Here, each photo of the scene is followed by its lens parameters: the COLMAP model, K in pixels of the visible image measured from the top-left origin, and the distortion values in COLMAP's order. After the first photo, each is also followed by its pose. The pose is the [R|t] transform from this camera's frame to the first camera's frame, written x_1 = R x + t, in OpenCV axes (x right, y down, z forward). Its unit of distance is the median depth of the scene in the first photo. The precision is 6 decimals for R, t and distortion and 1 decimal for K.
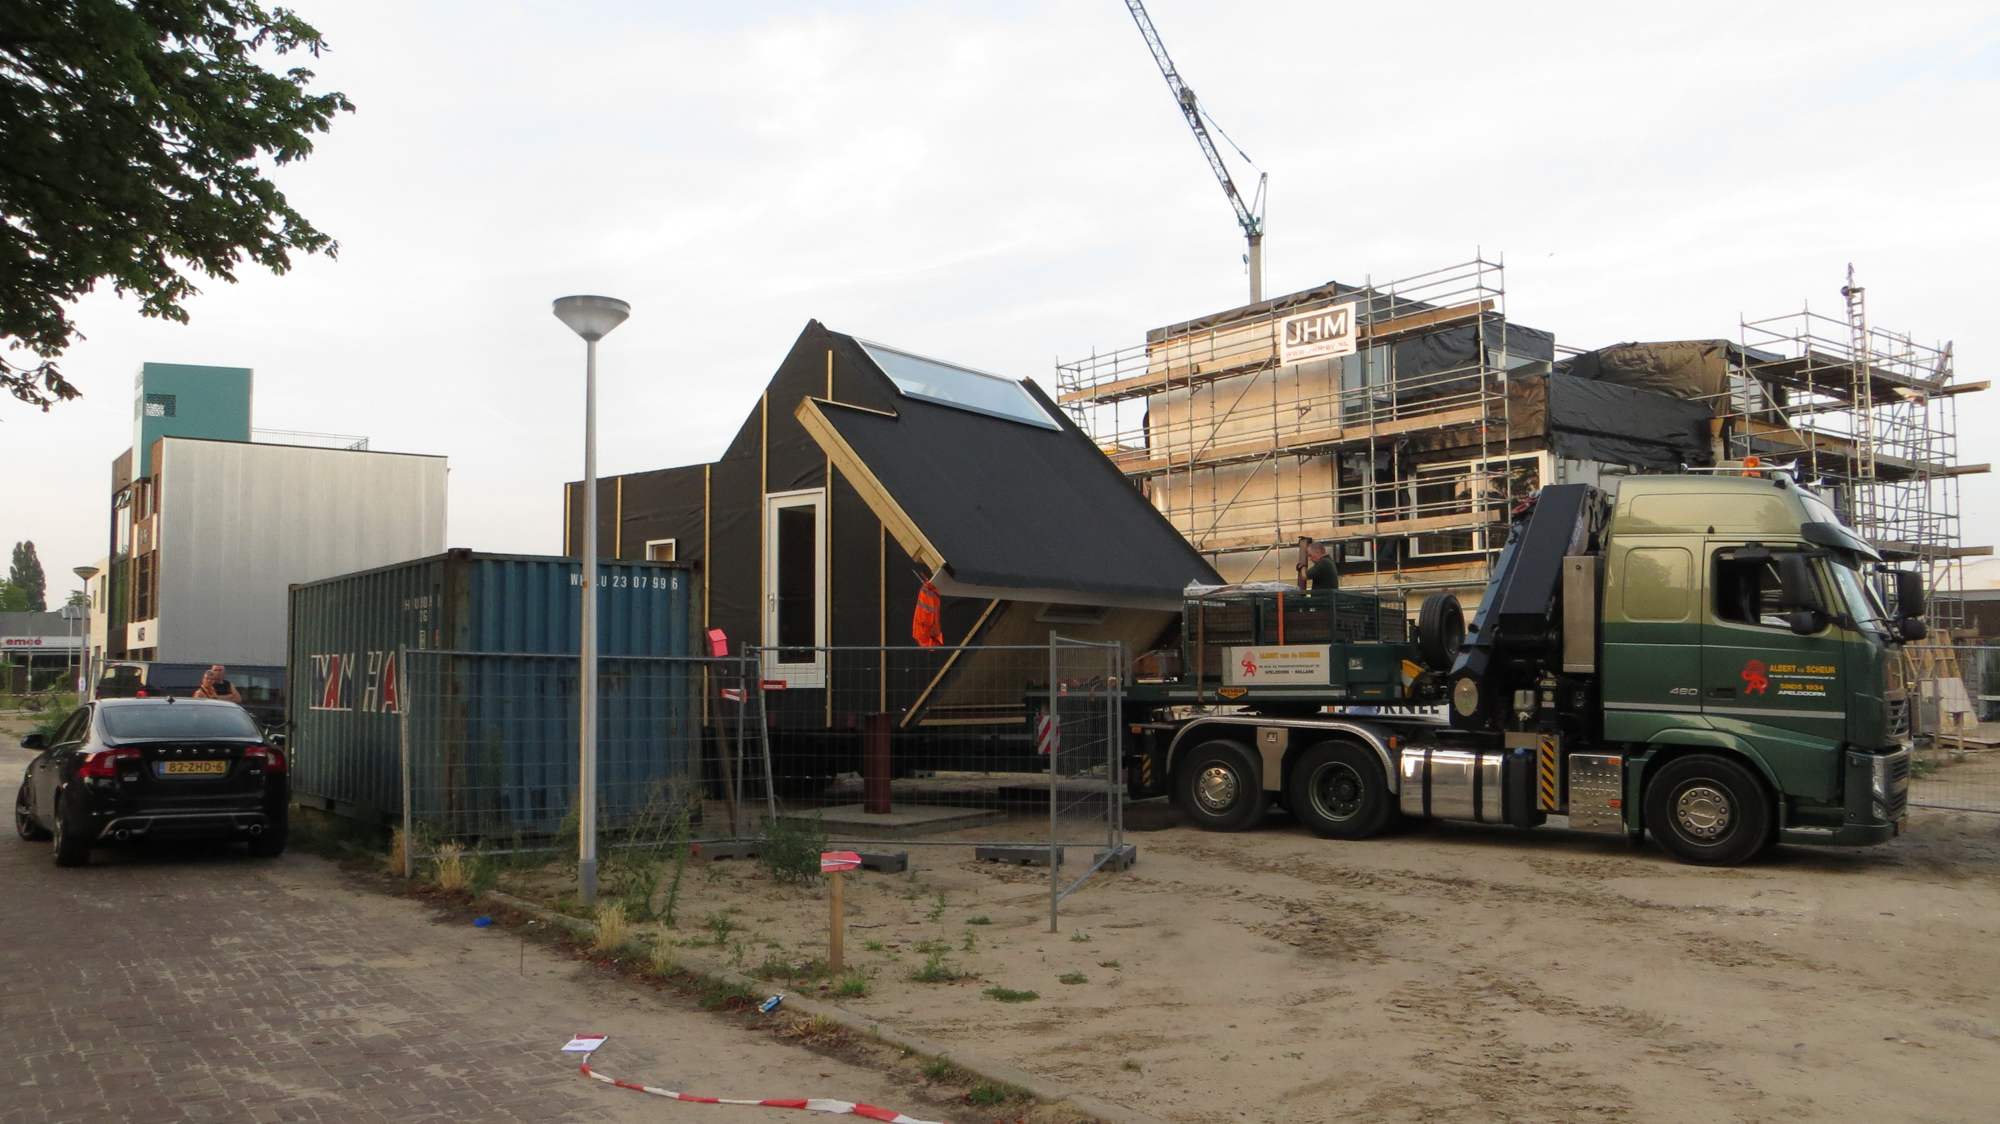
lens RADIAL K [[1575.4, 0, 997.6], [0, 1575.4, 553.8], [0, 0, 1]] dist [-0.044061, 0.014297]
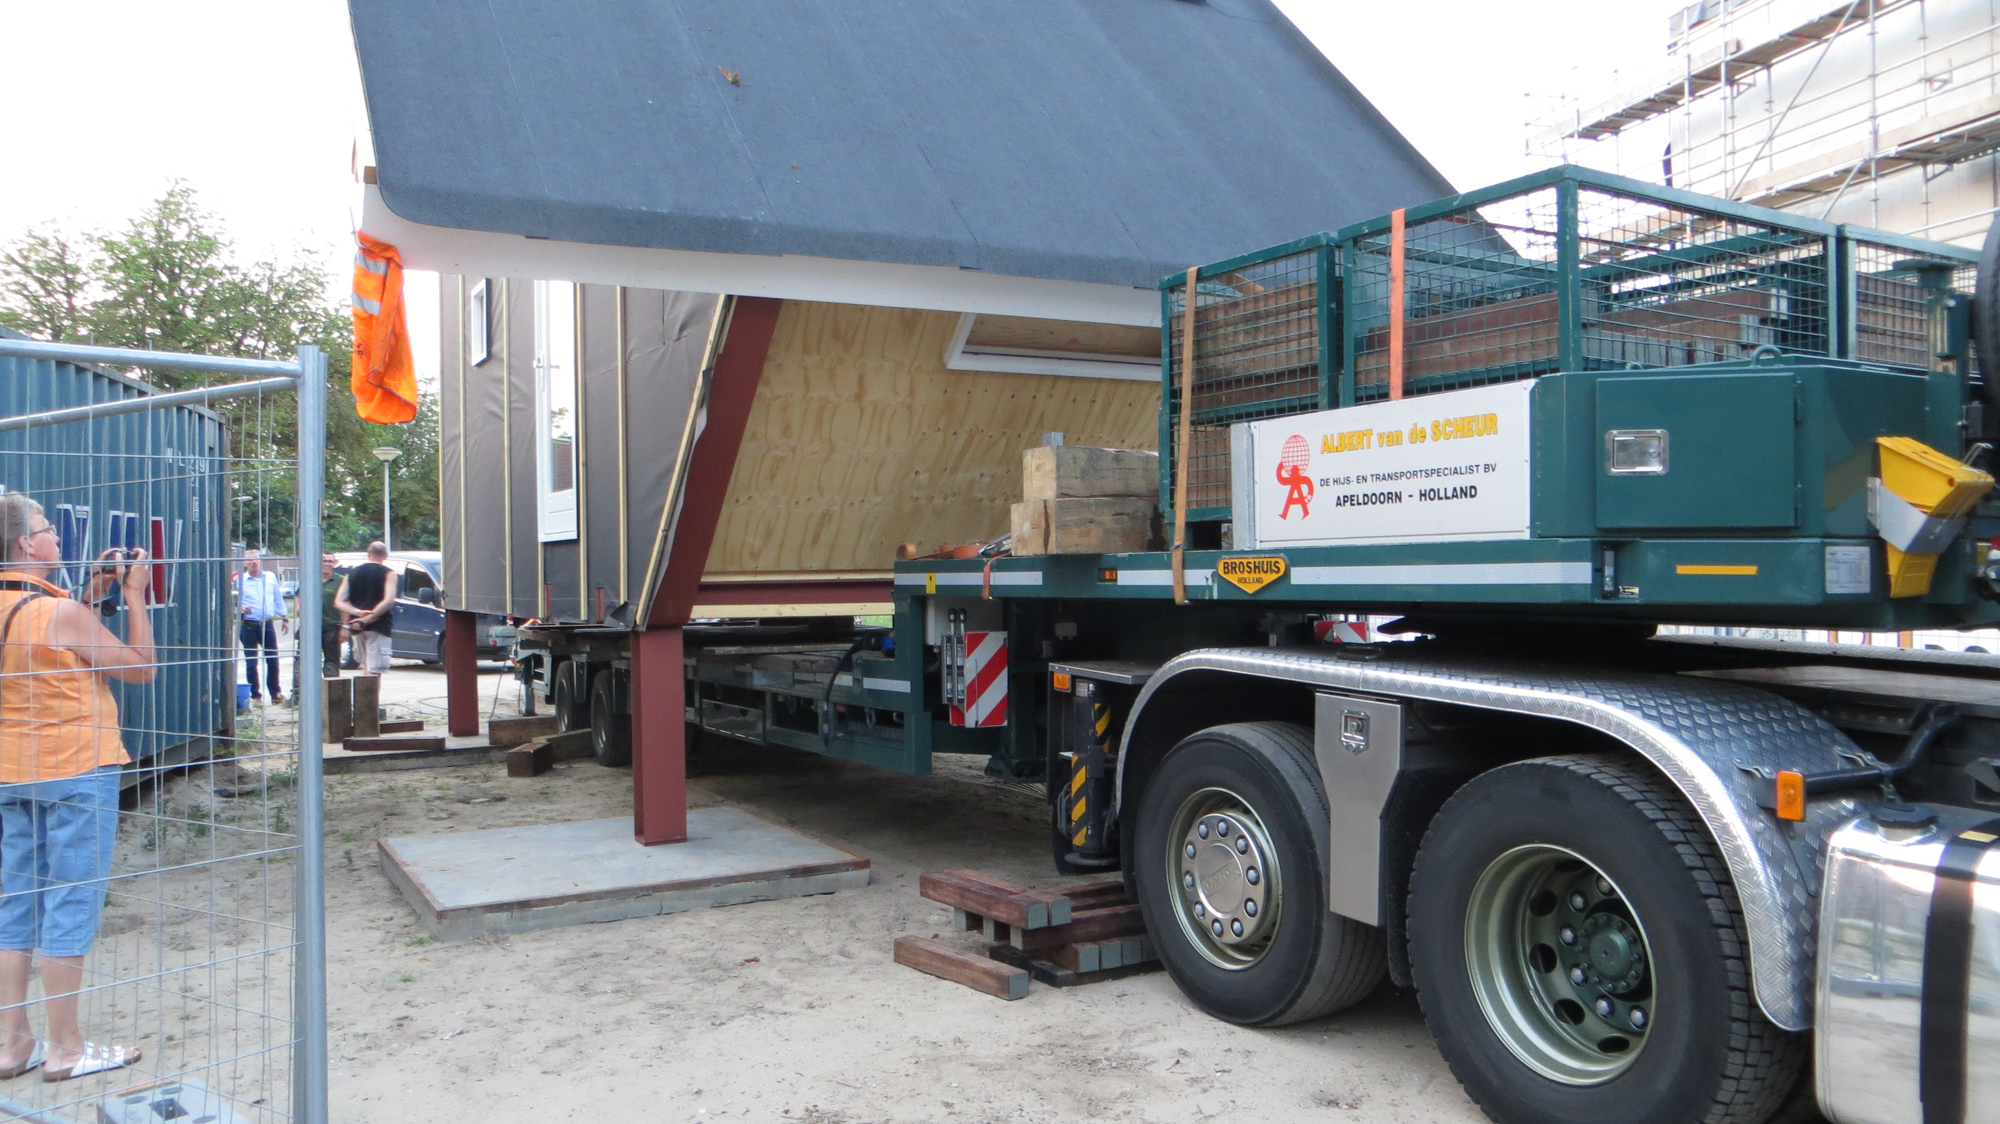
lens RADIAL K [[1575.4, 0, 981.5], [0, 1575.4, 570.4], [0, 0, 1]] dist [-0.044061, 0.014297]
pose [[0.919793, -0.006342, -0.392352, 0.223467], [0.041263, 0.995889, 0.080636, 0.062951], [0.390227, -0.090358, 0.916274, 0.722283]]
